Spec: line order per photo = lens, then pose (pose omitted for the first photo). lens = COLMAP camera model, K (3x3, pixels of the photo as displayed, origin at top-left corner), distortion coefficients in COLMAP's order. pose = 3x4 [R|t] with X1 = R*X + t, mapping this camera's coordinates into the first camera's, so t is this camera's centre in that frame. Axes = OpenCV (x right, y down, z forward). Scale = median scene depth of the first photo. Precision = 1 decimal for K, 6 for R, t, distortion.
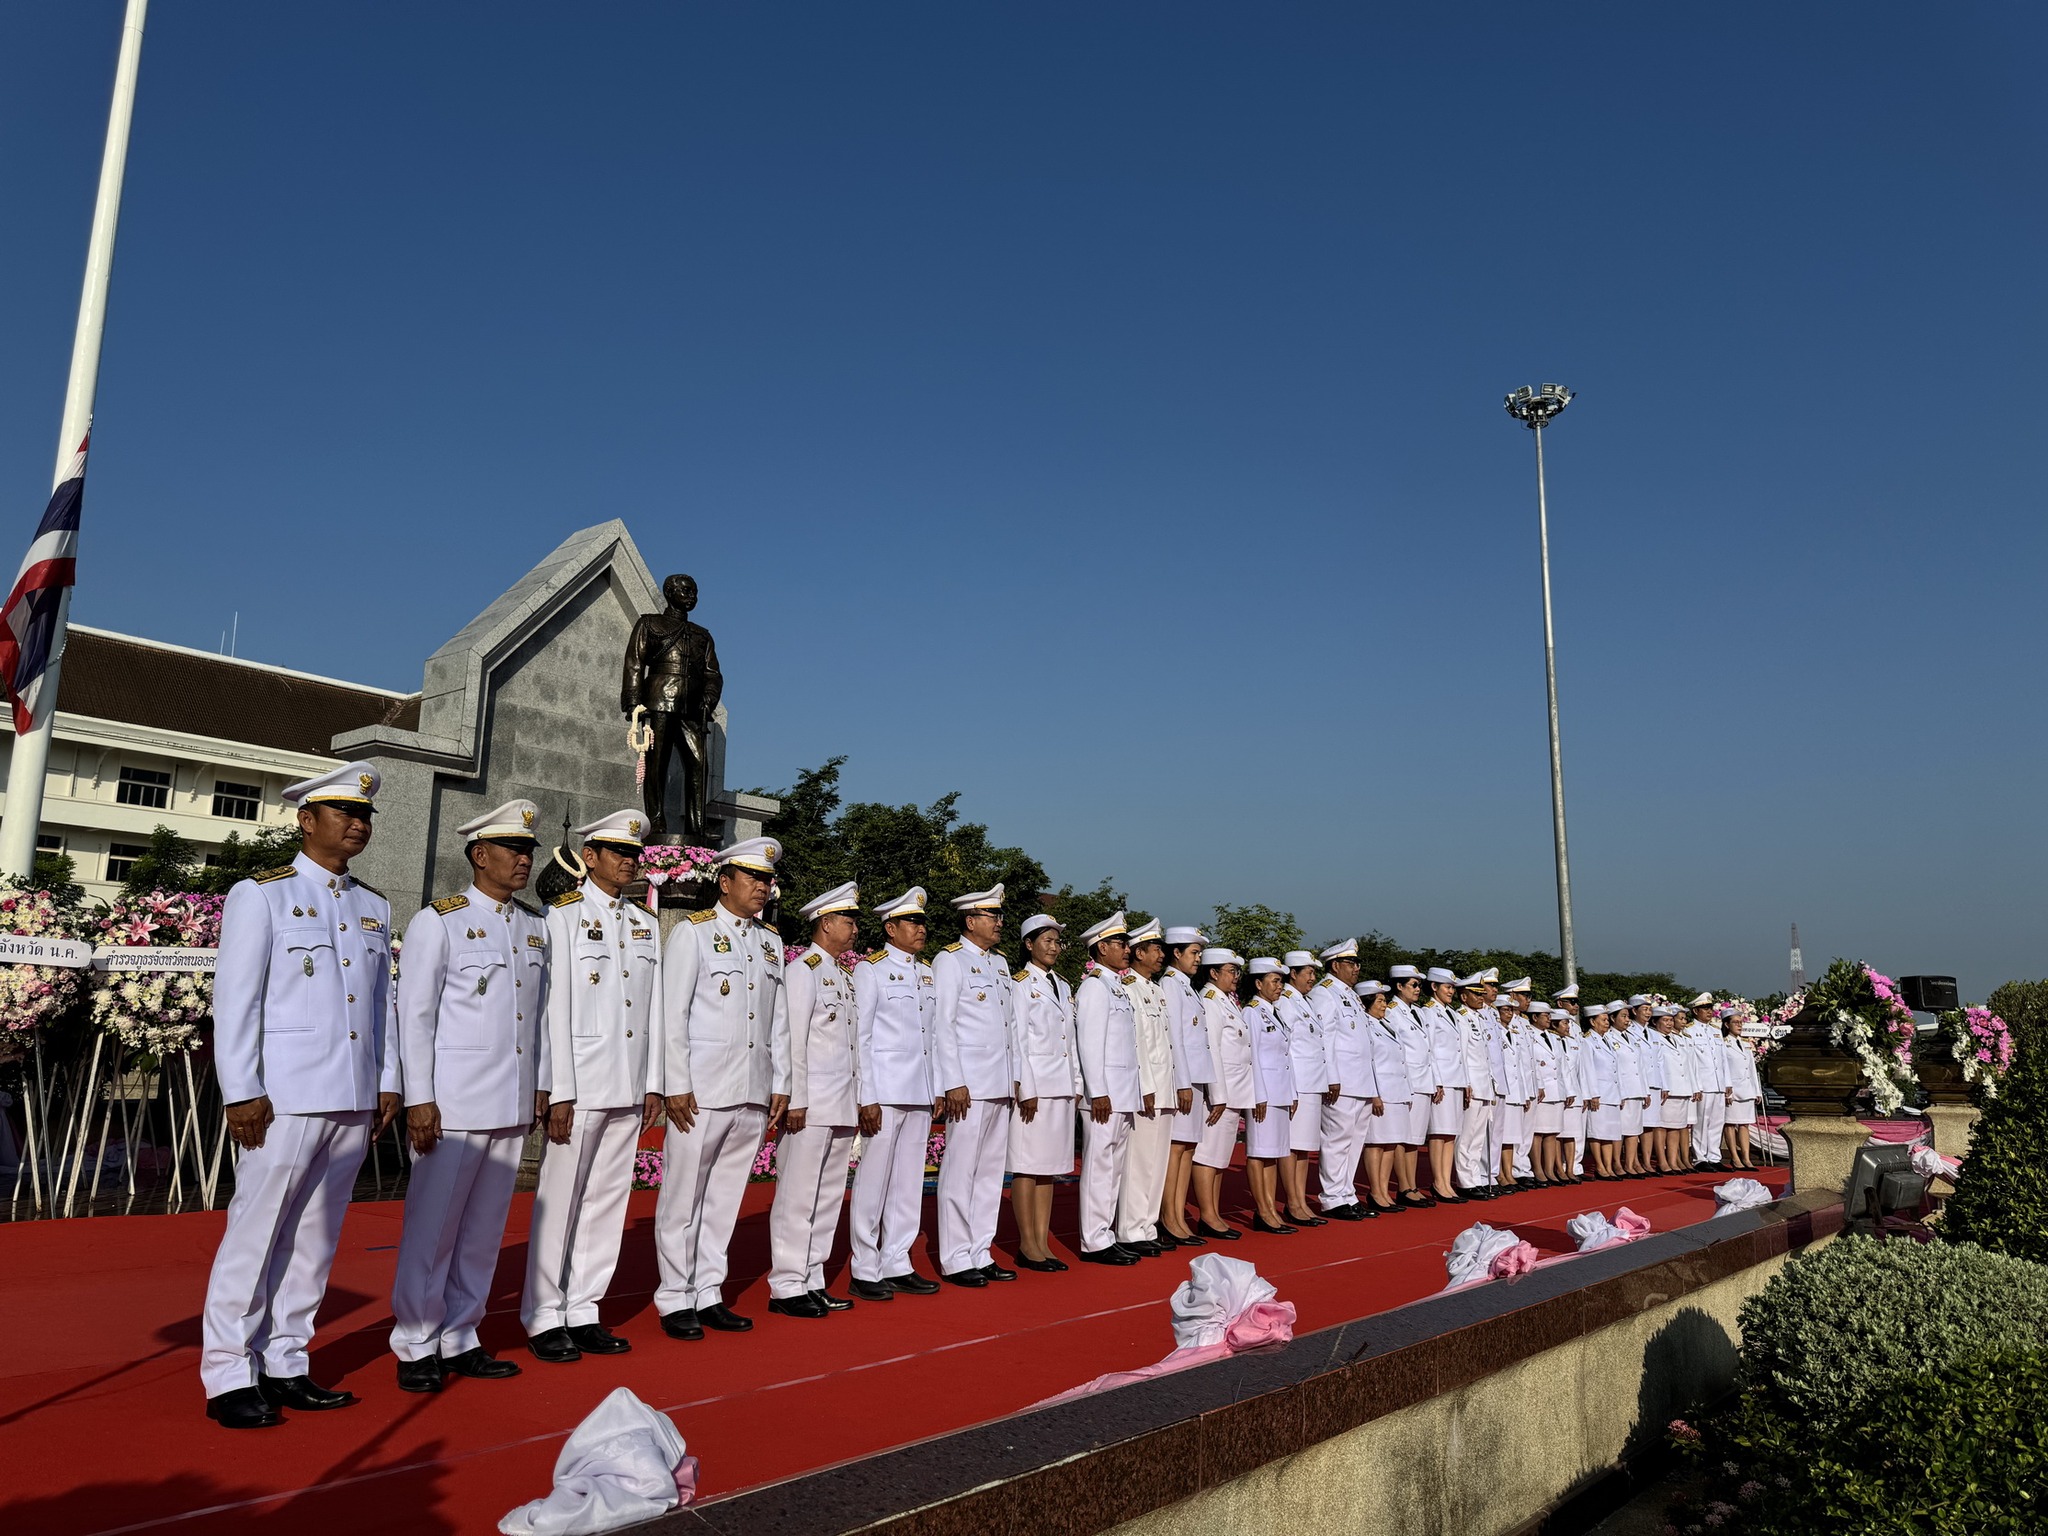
lens RADIAL K [[1443.3, 0, 1051.1], [0, 1443.3, 776.6], [0, 0, 1]] dist [0.075968, -0.121610]
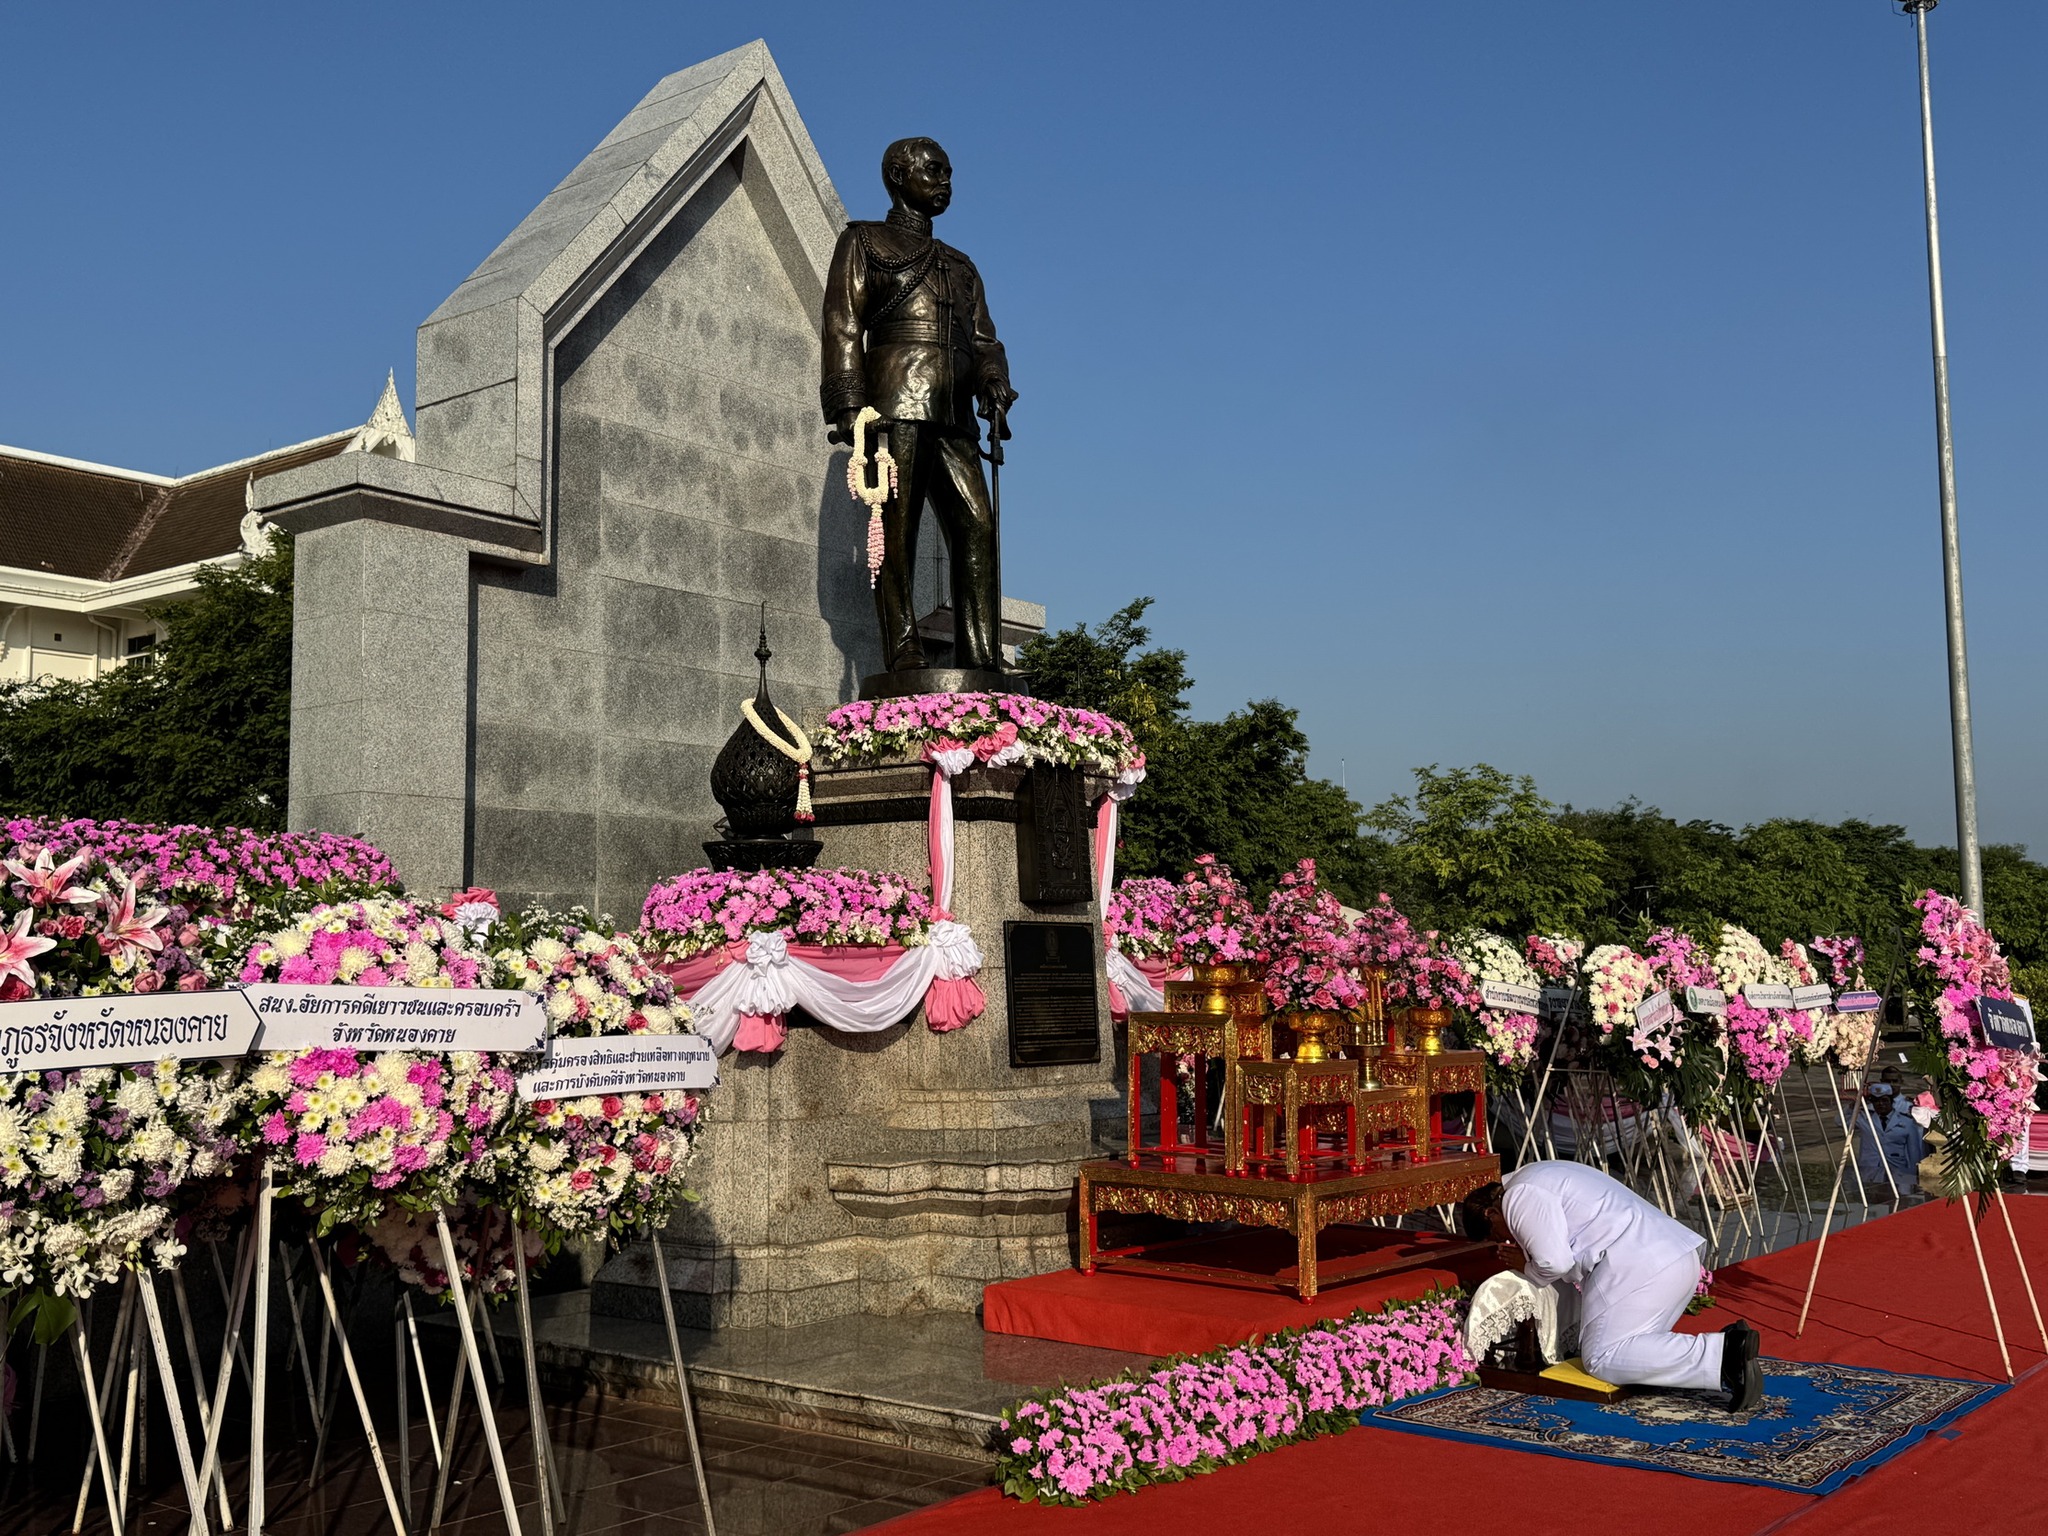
lens RADIAL K [[1987.4, 0, 1024.0], [0, 1987.4, 768.0], [0, 0, 1]] dist [0.172481, -0.391838]
pose [[0.999683, -0.023723, -0.008482, -0.218163], [0.024382, 0.995766, 0.088634, 0.012905], [0.006344, -0.088813, 0.996028, 0.302563]]
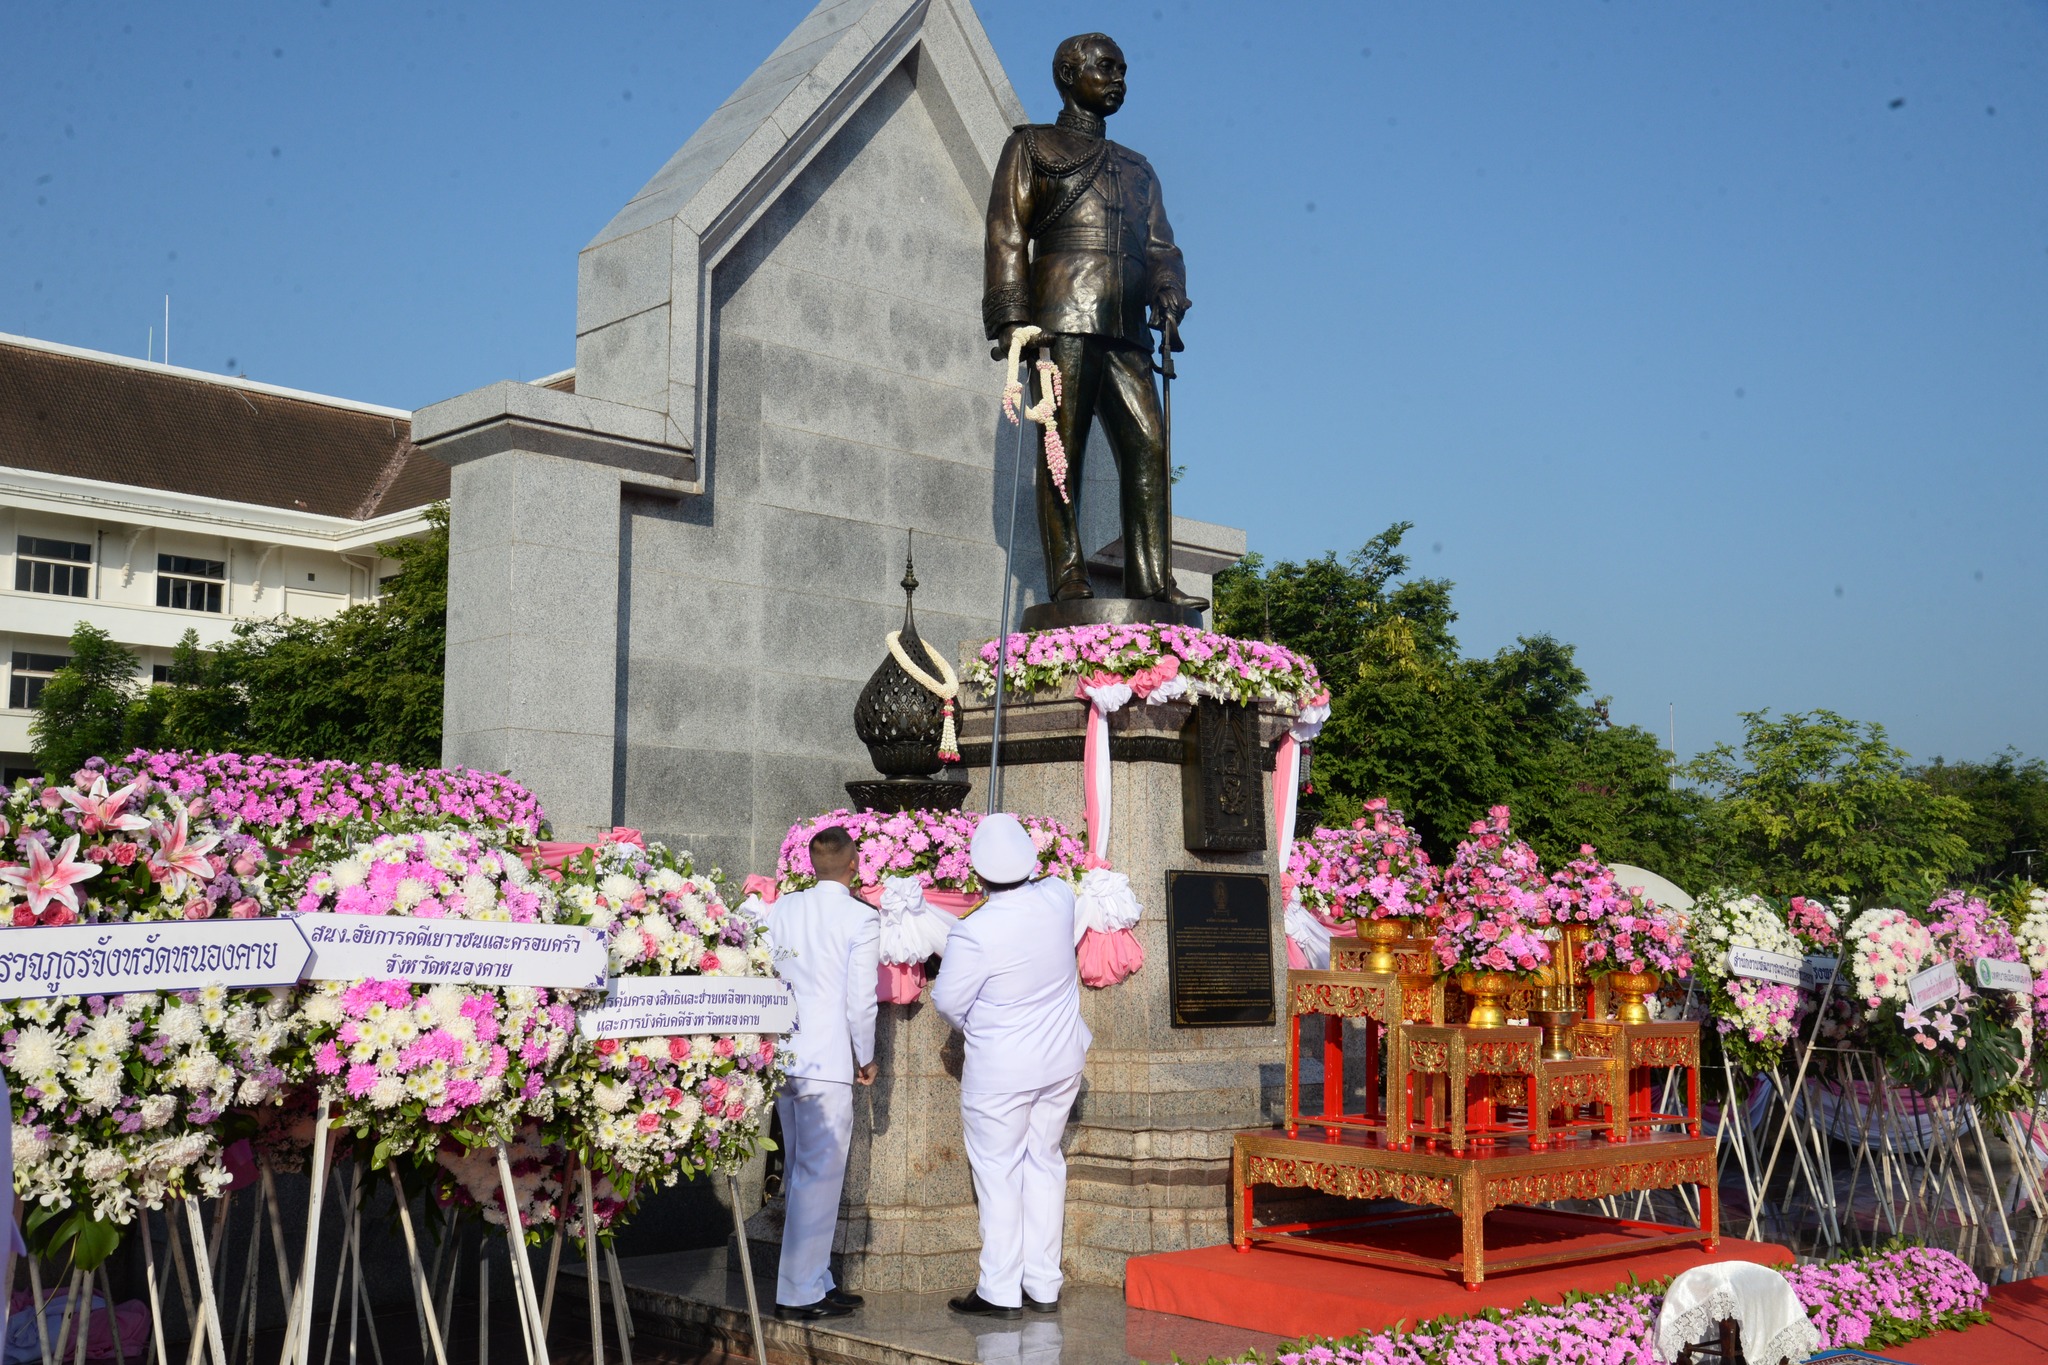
lens RADIAL K [[2166.6, 0, 1008.5], [0, 2166.6, 706.4], [0, 0, 1]] dist [0.053131, 0.155831]
pose [[0.988536, -0.021433, -0.149459, -0.181643], [0.033953, 0.996076, 0.081726, 0.015267], [0.147121, -0.085864, 0.985385, 0.296158]]
